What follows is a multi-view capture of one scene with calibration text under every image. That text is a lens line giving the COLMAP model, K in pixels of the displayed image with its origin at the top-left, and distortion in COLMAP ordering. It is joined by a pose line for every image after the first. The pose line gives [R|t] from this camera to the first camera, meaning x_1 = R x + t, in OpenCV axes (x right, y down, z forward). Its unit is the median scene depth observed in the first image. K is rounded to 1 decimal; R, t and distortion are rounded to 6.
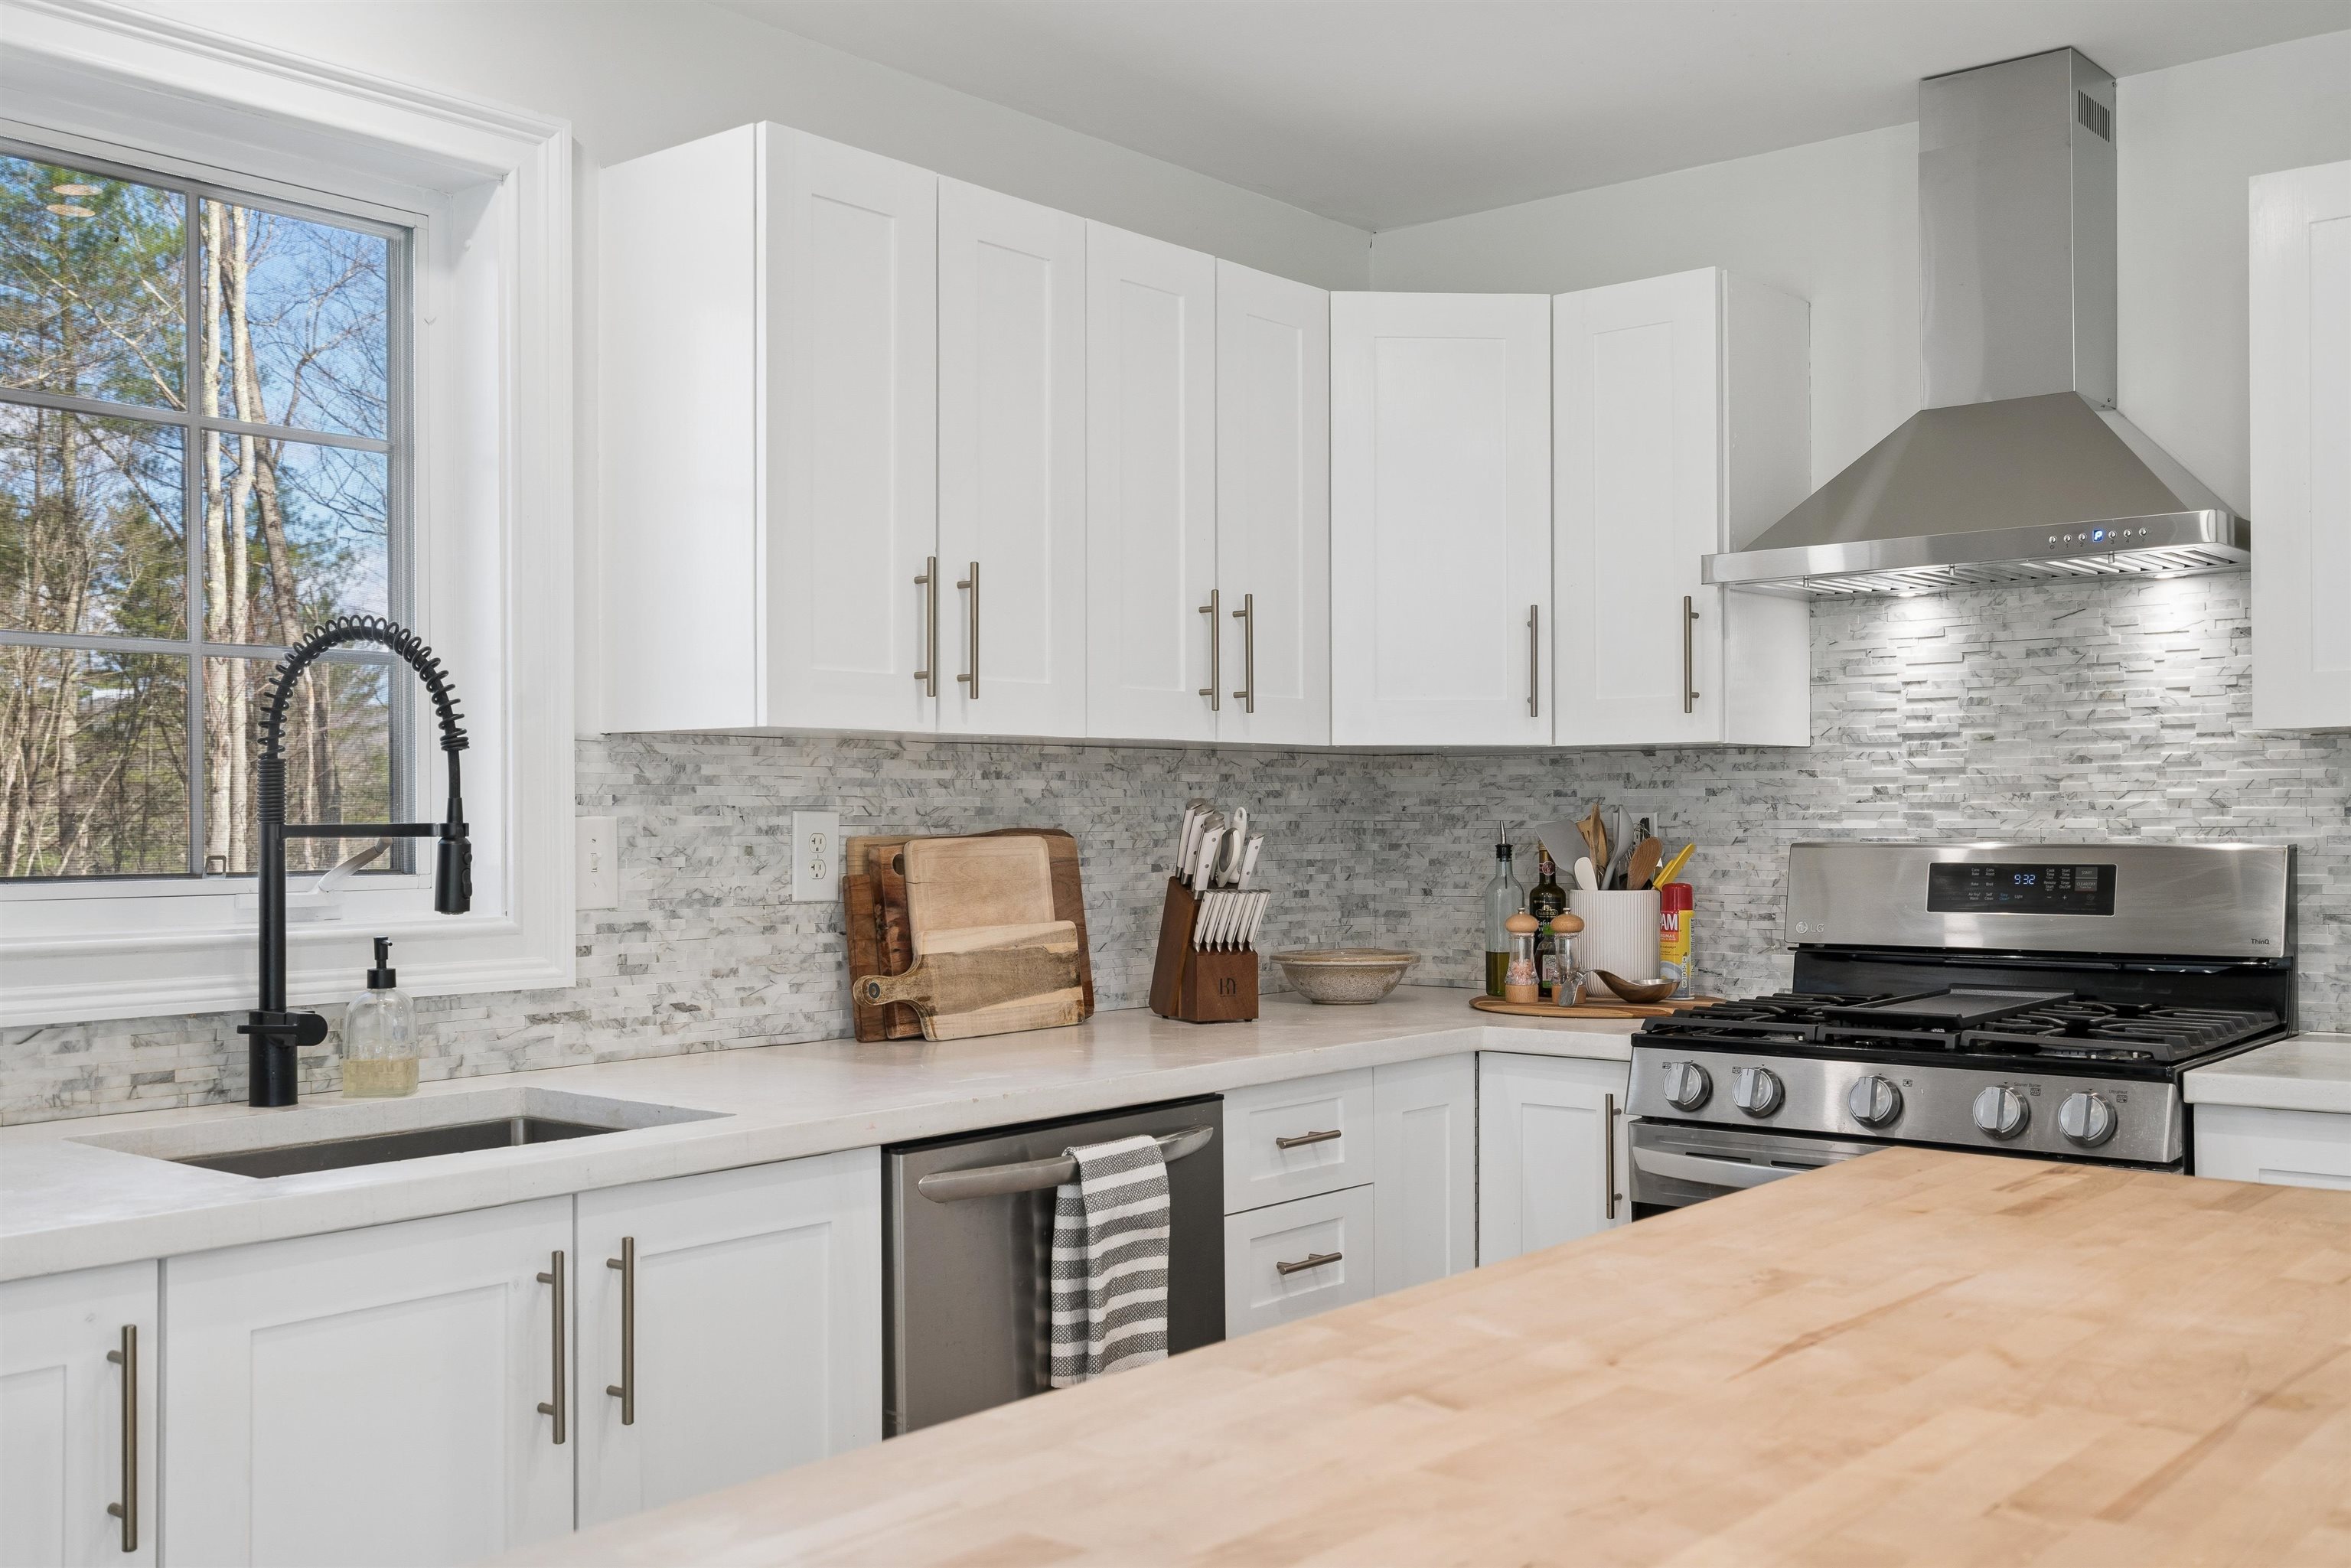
lens RADIAL K [[2236.8, 0, 1157.0], [0, 2236.8, 798.2], [0, 0, 1]] dist [0.012535, 0.005117]
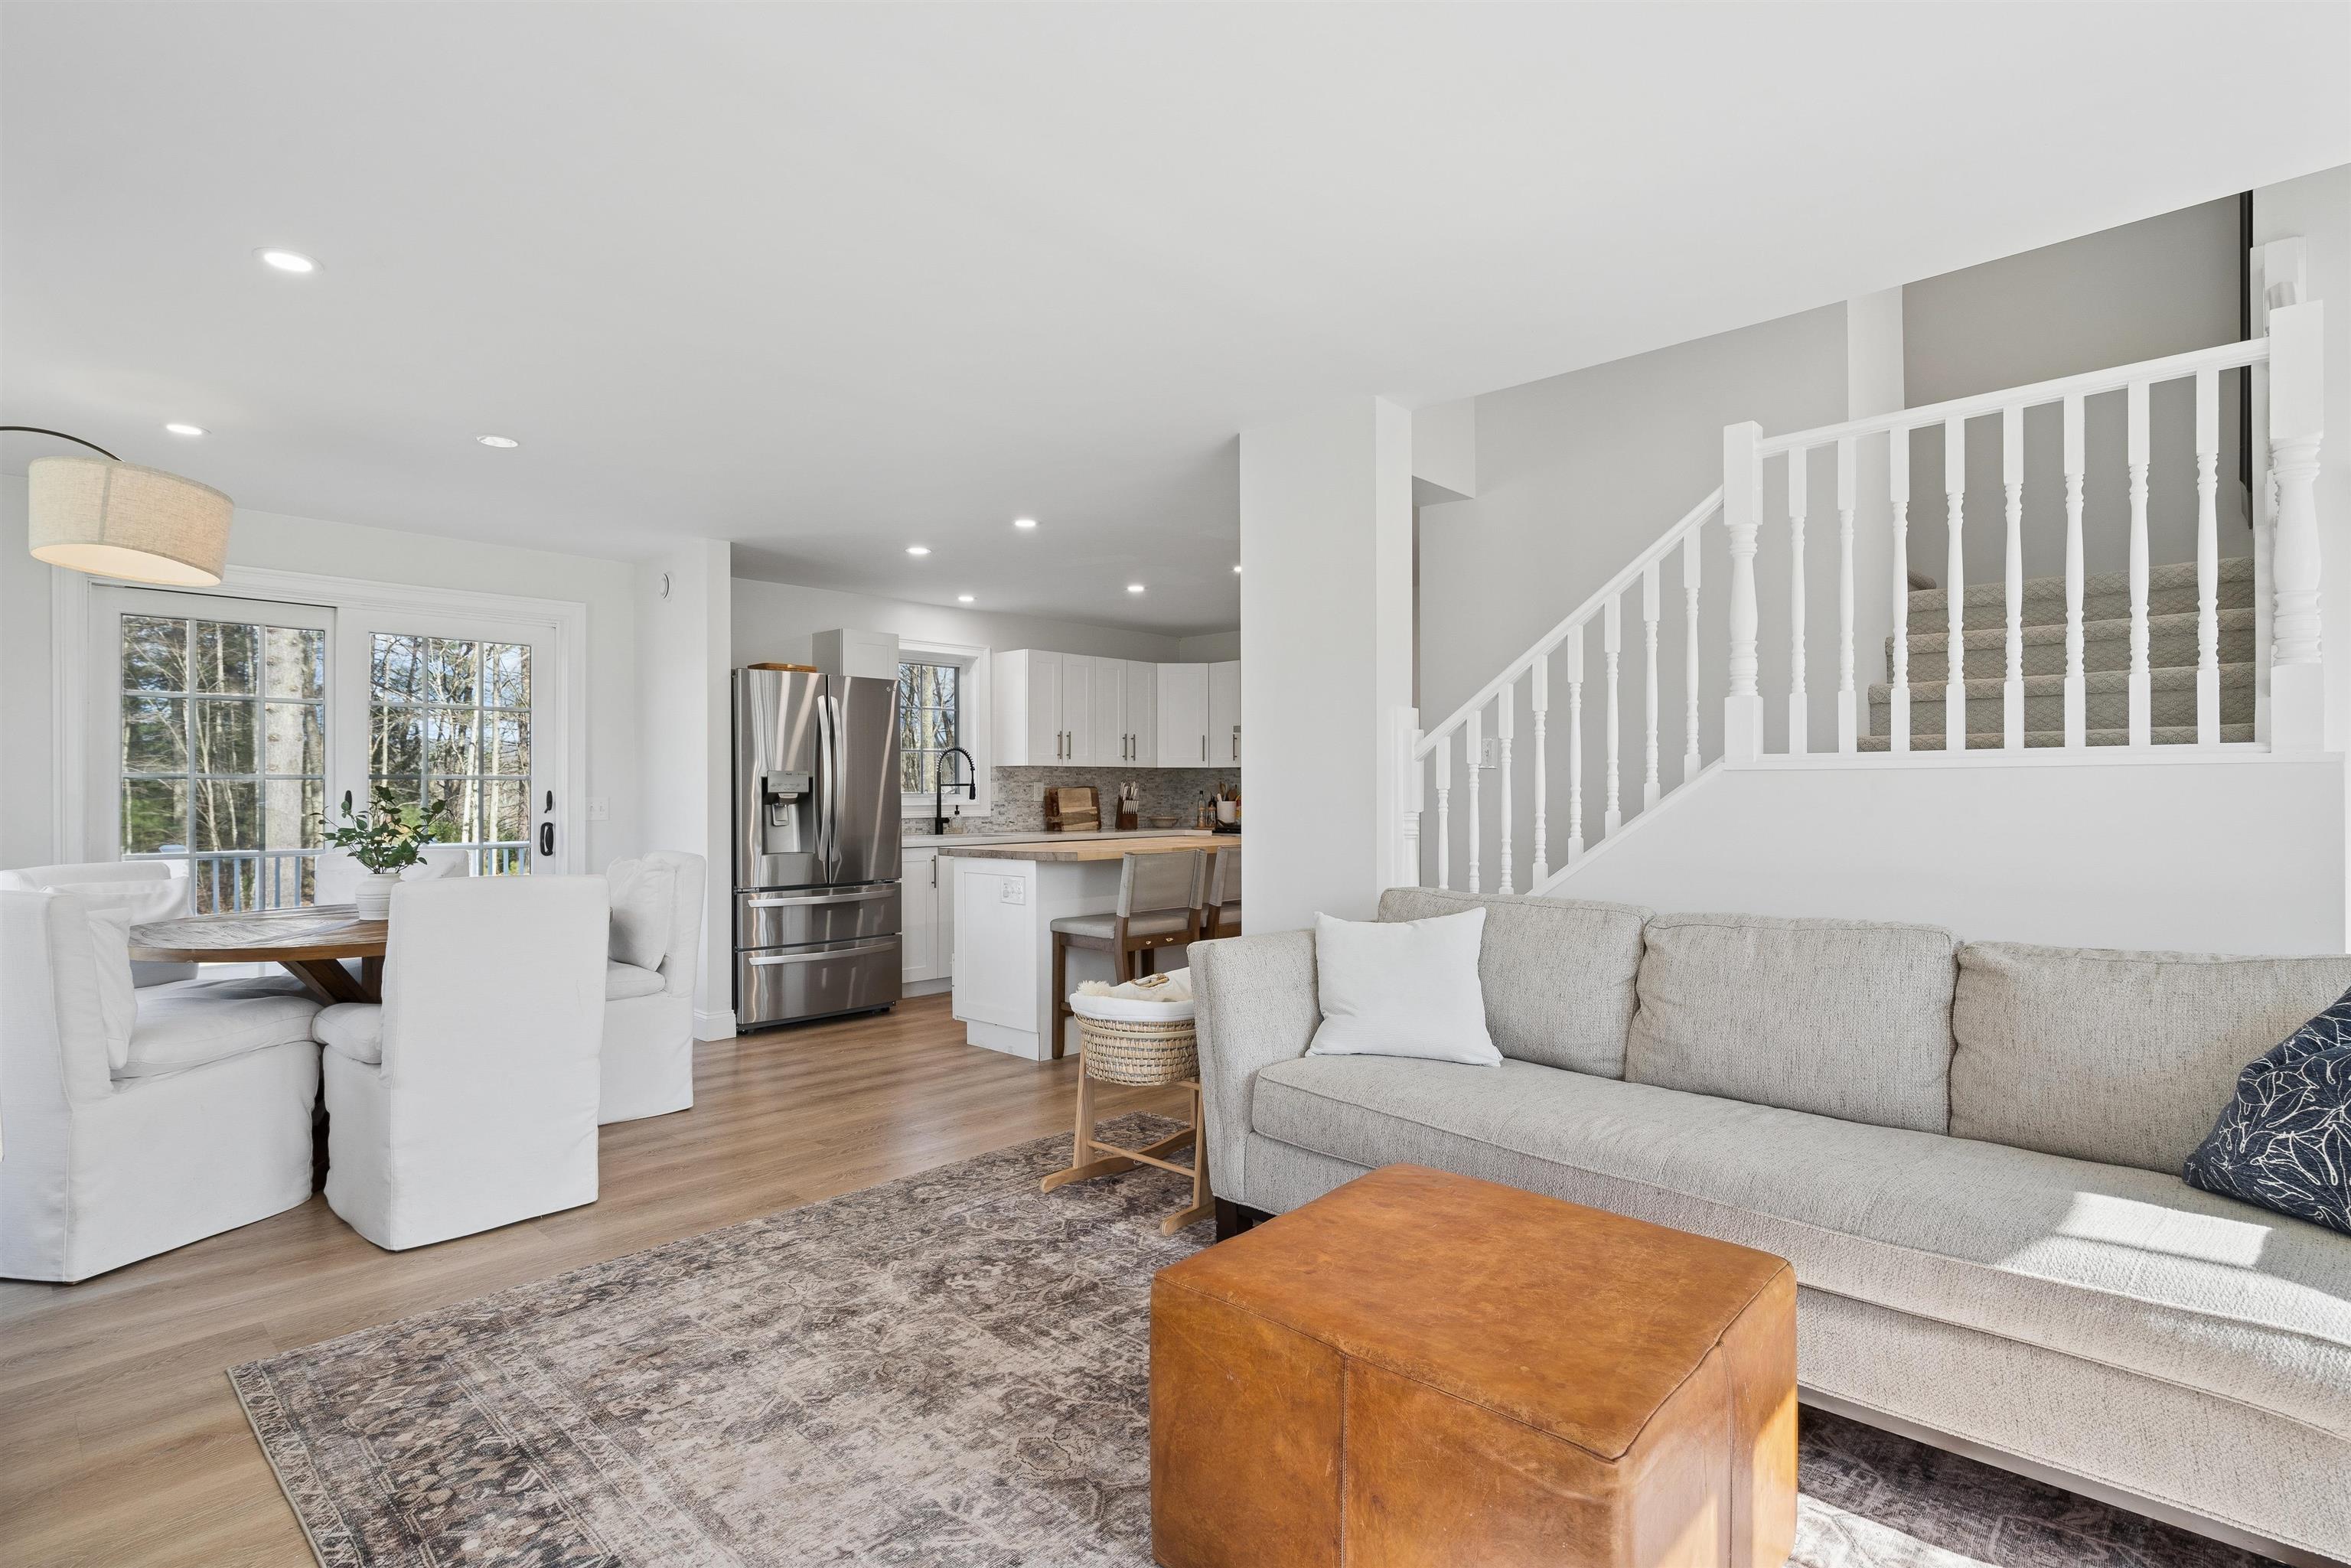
lens RADIAL K [[1153.4, 0, 1152.5], [0, 1153.4, 790.3], [0, 0, 1]] dist [0.002703, 0.000446]
pose [[0.997129, 0.002470, -0.075680, 0.256741], [-0.001820, 0.999961, 0.008655, 0.001447], [0.075699, -0.008492, 0.997095, -1.334307]]
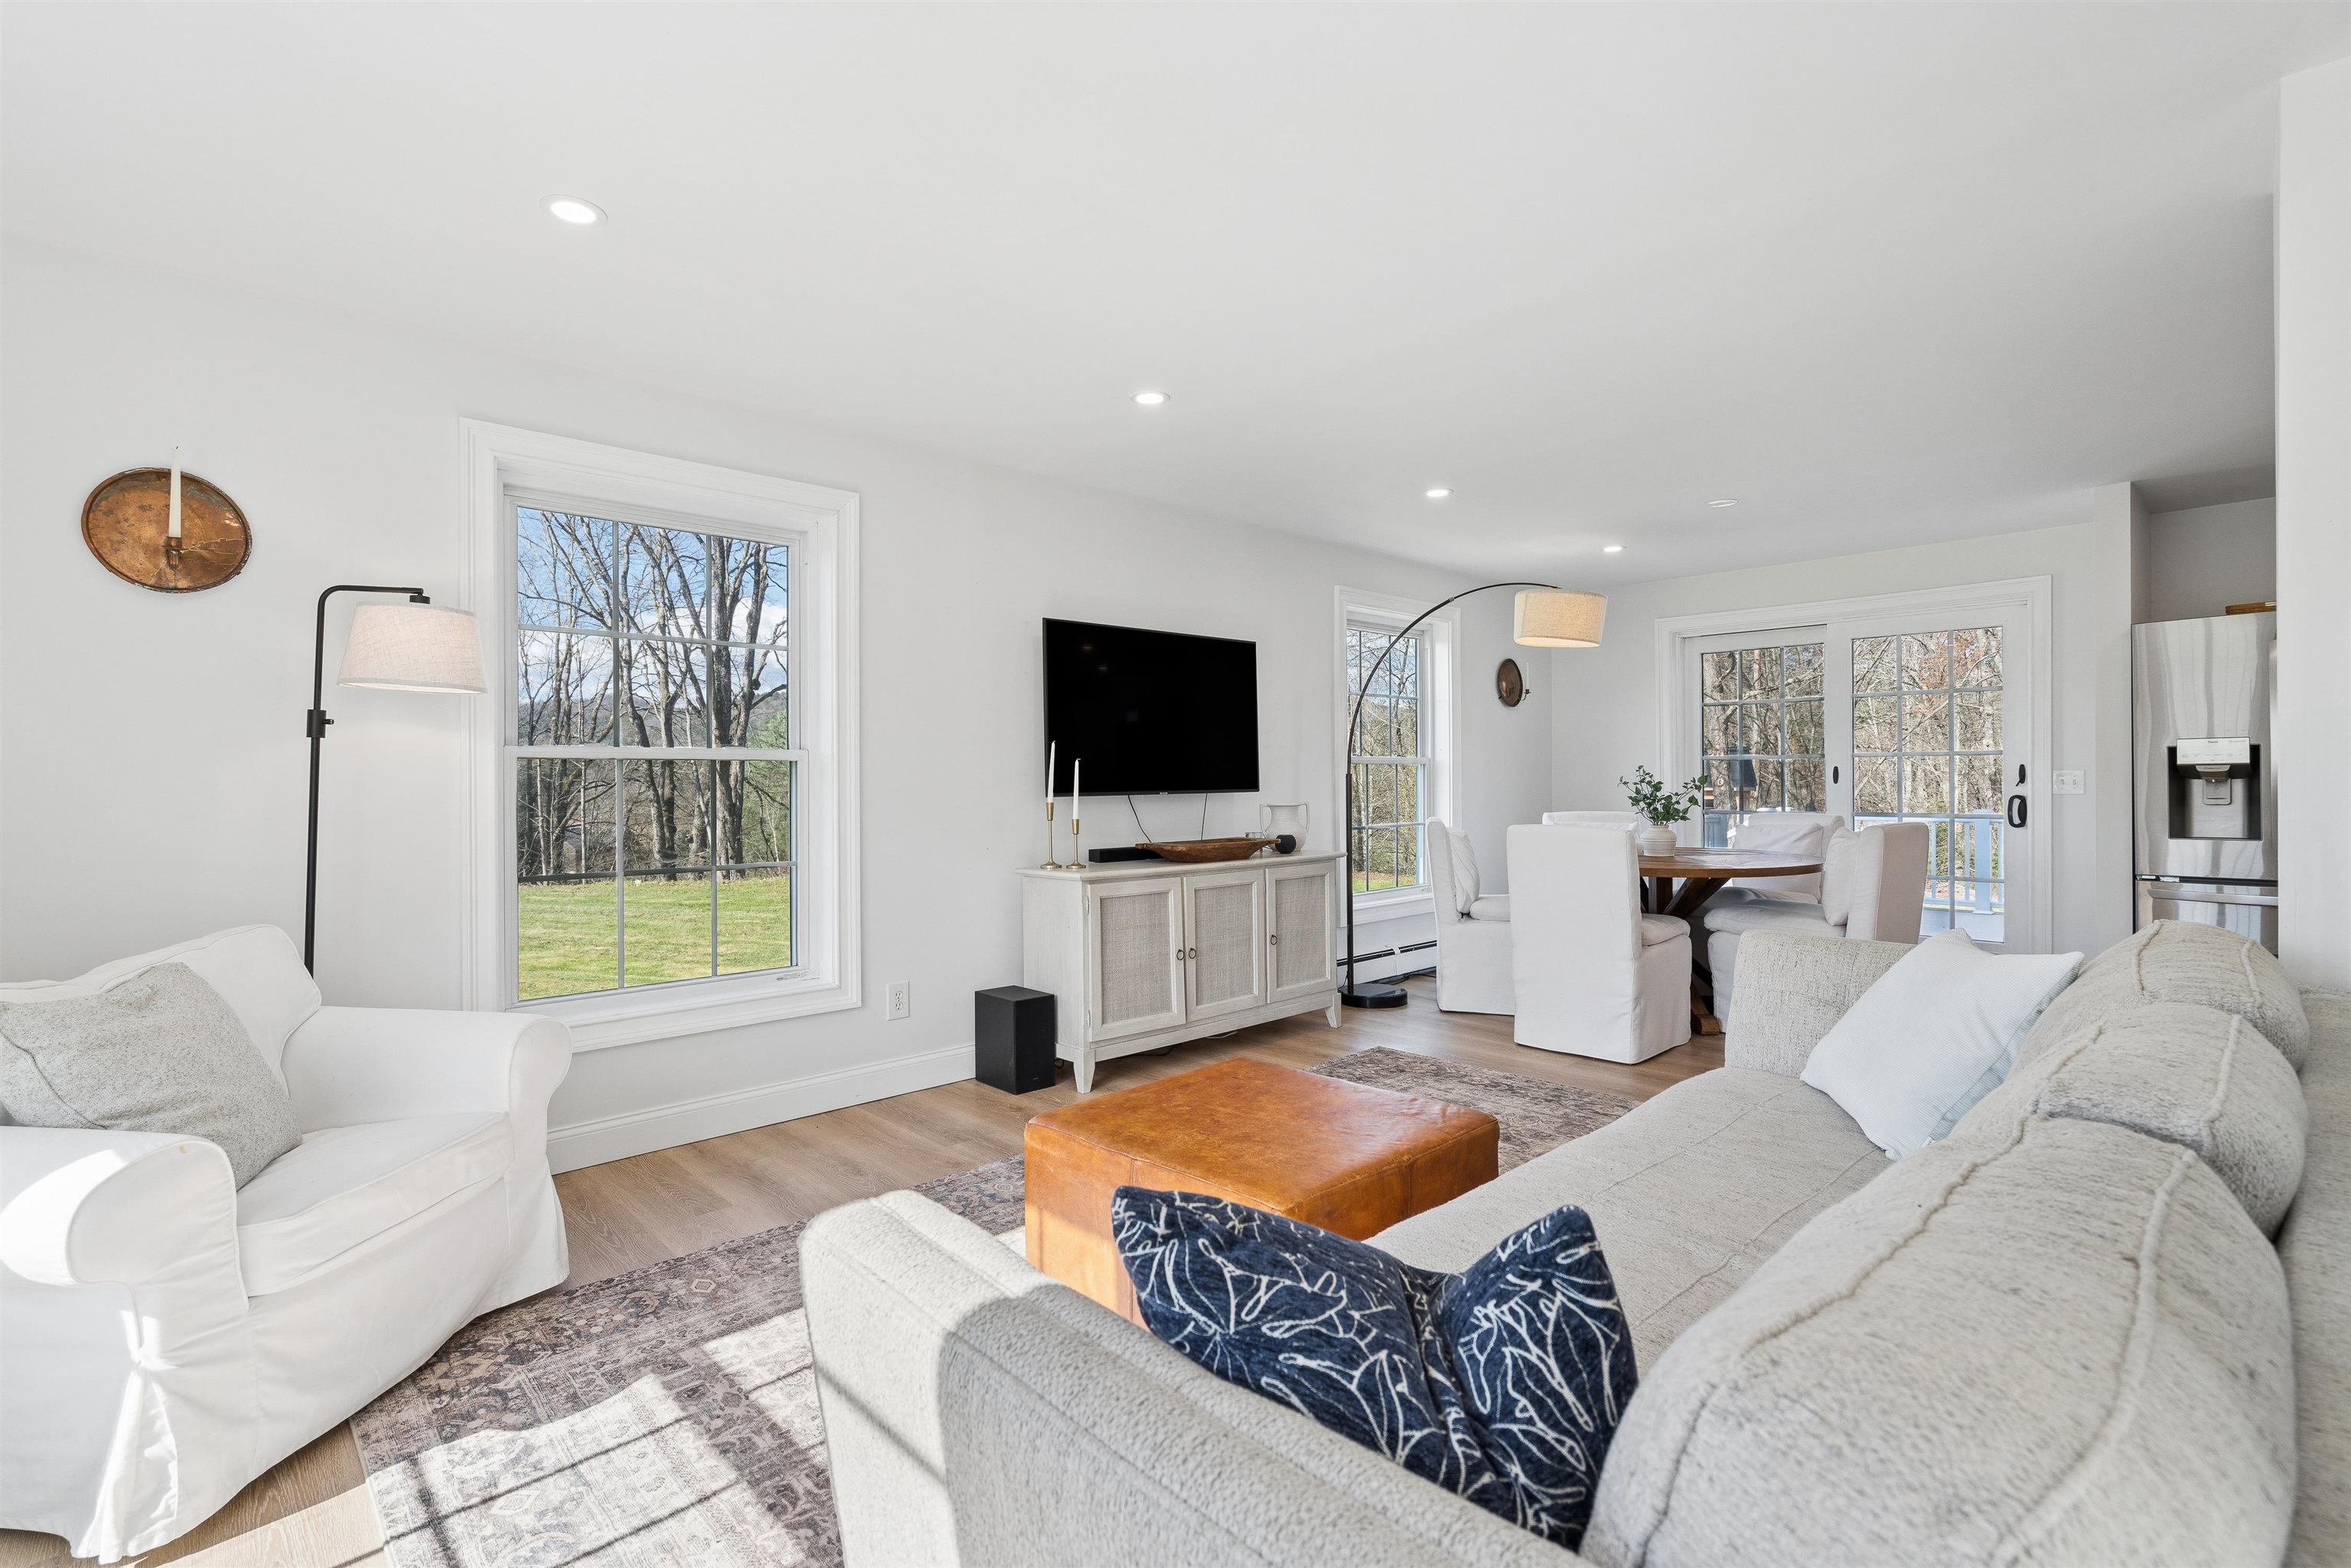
lens RADIAL K [[1067.1, 0, 1164.0], [0, 1067.1, 783.7], [0, 0, 1]] dist [-0.010752, 0.009551]
pose [[-0.121103, 0.012029, -0.992567, 0.987787], [0.021290, 0.999728, 0.009518, 0.004892], [0.992412, -0.019979, -0.121326, -0.808416]]
